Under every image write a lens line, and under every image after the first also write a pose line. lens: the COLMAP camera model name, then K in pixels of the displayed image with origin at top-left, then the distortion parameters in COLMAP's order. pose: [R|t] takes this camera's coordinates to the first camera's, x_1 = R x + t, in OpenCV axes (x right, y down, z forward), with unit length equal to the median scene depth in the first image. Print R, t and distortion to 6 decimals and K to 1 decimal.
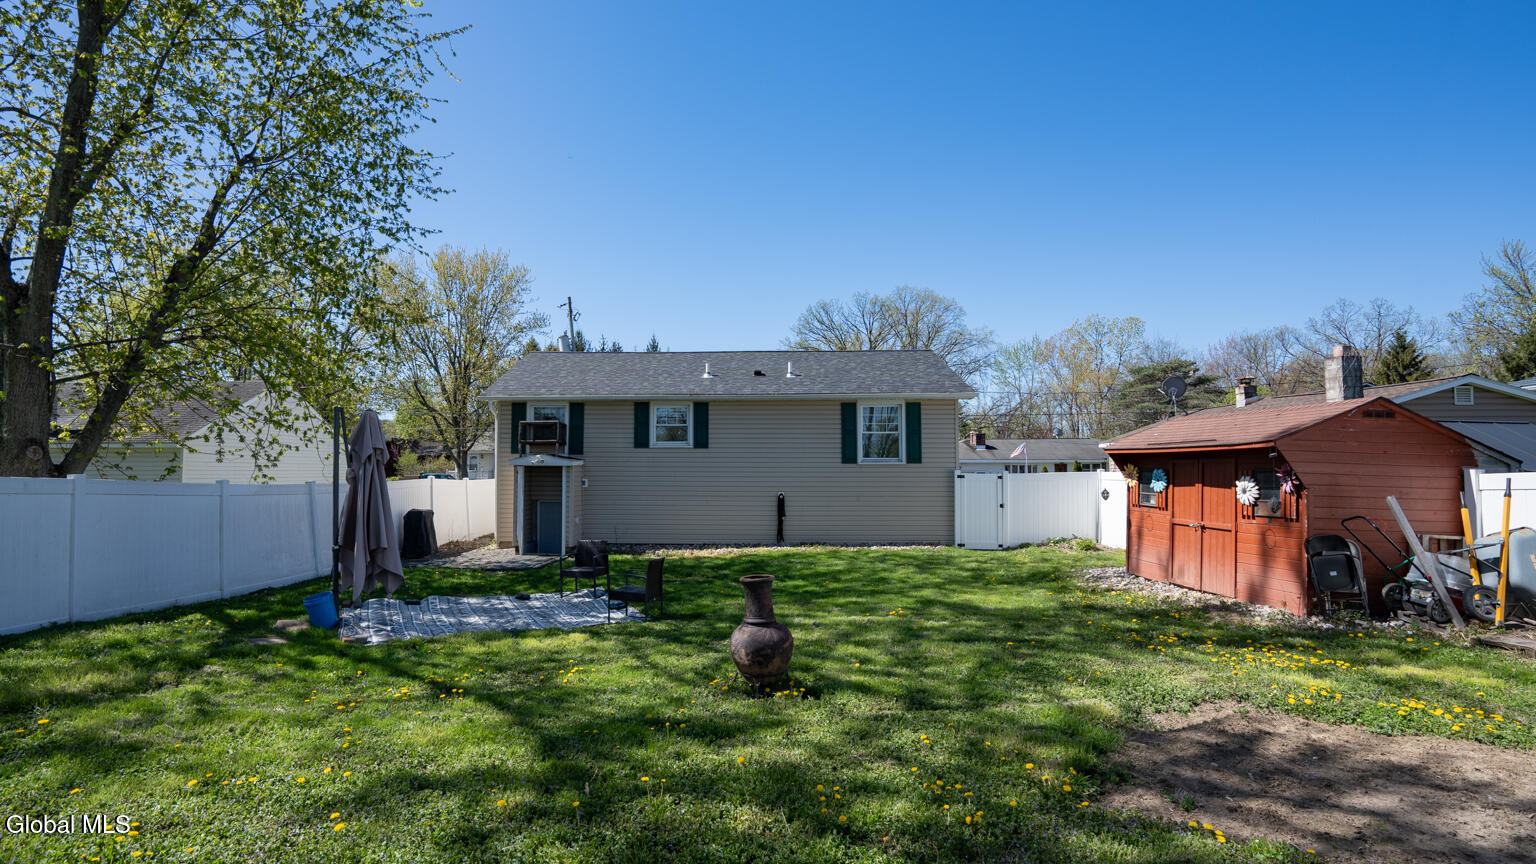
lens RADIAL K [[749.8, 0, 791.7], [0, 749.8, 440.4], [0, 0, 1]] dist [-0.058719, 0.033301]
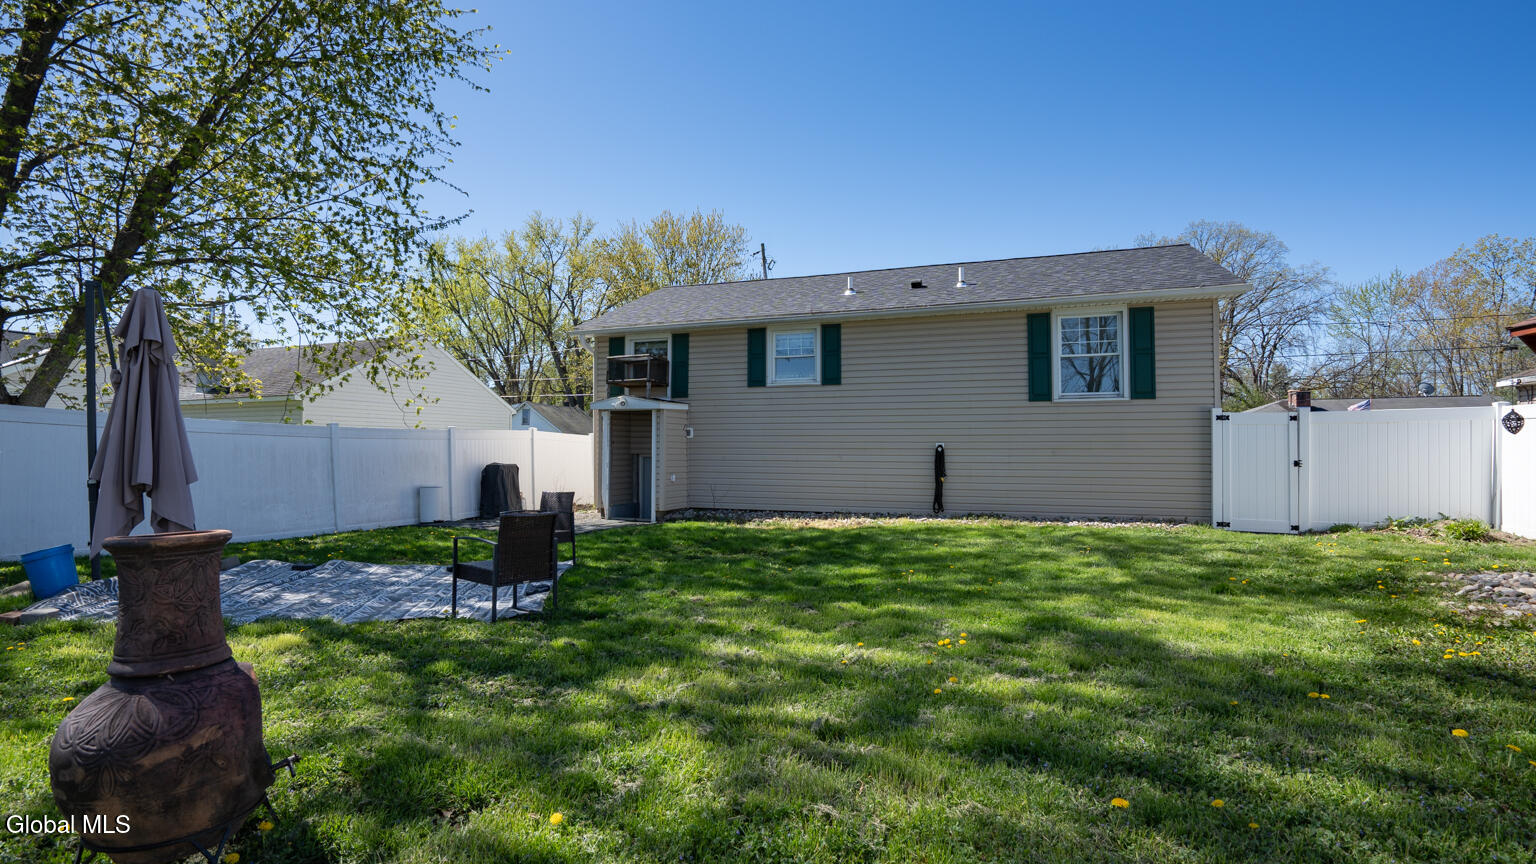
lens RADIAL K [[749.8, 0, 791.7], [0, 749.8, 440.4], [0, 0, 1]] dist [-0.058719, 0.033301]
pose [[0.930008, -0.008821, -0.367432, 0.117630], [0.018372, 0.999578, 0.022504, 0.047845], [0.367079, -0.027679, 0.929778, 0.282881]]
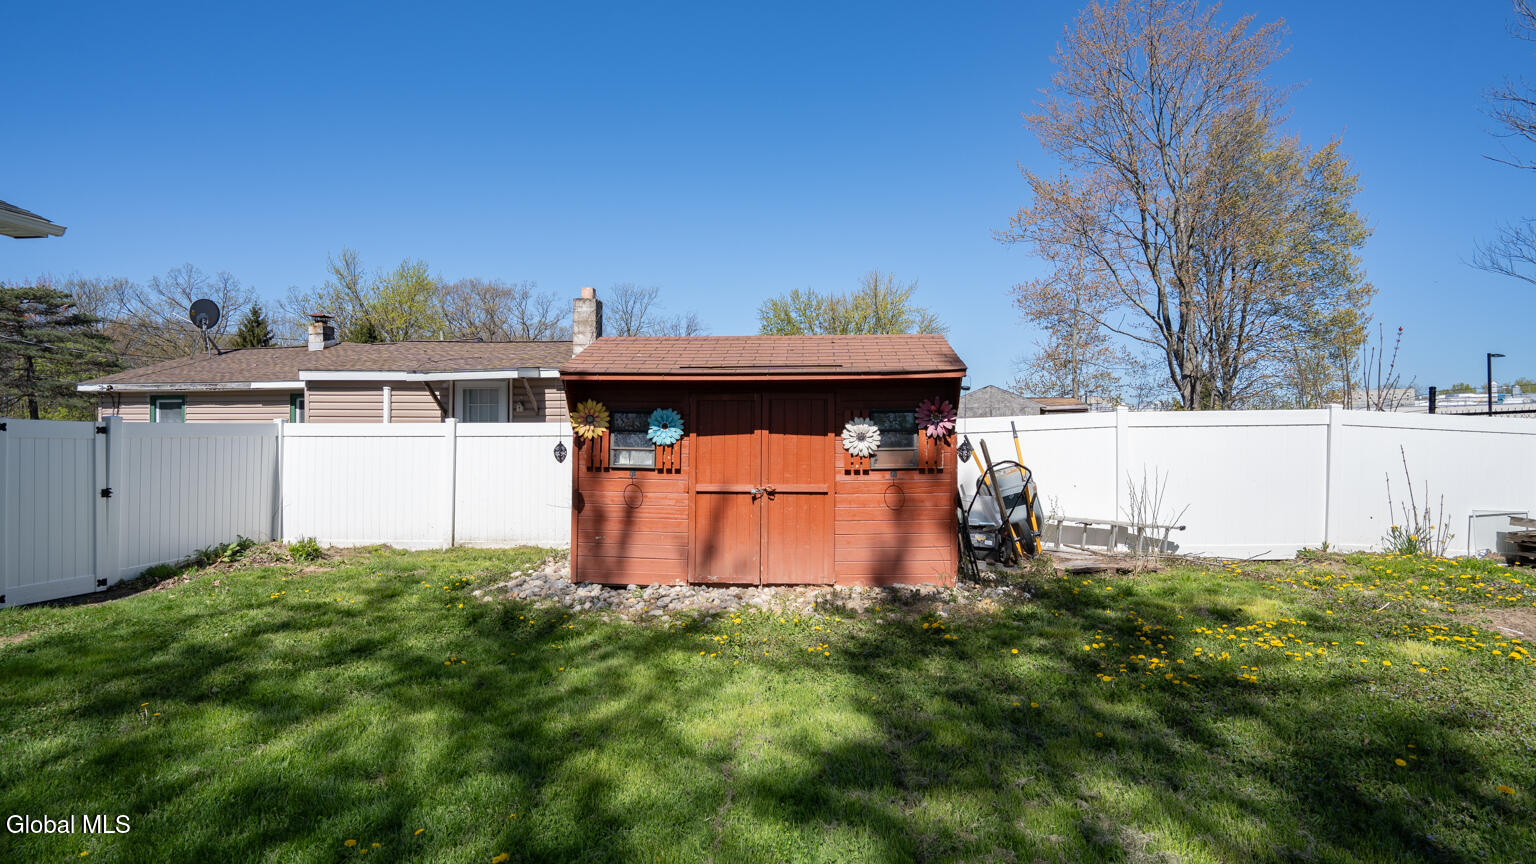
lens RADIAL K [[696.9, 0, 774.9], [0, 696.9, 425.6], [0, 0, 1]] dist [-0.050701, 0.018316]
pose [[0.171500, 0.014996, 0.985070, -0.052583], [-0.034626, 0.999358, -0.009185, 0.037523], [-0.984575, -0.032534, 0.171909, 0.545994]]
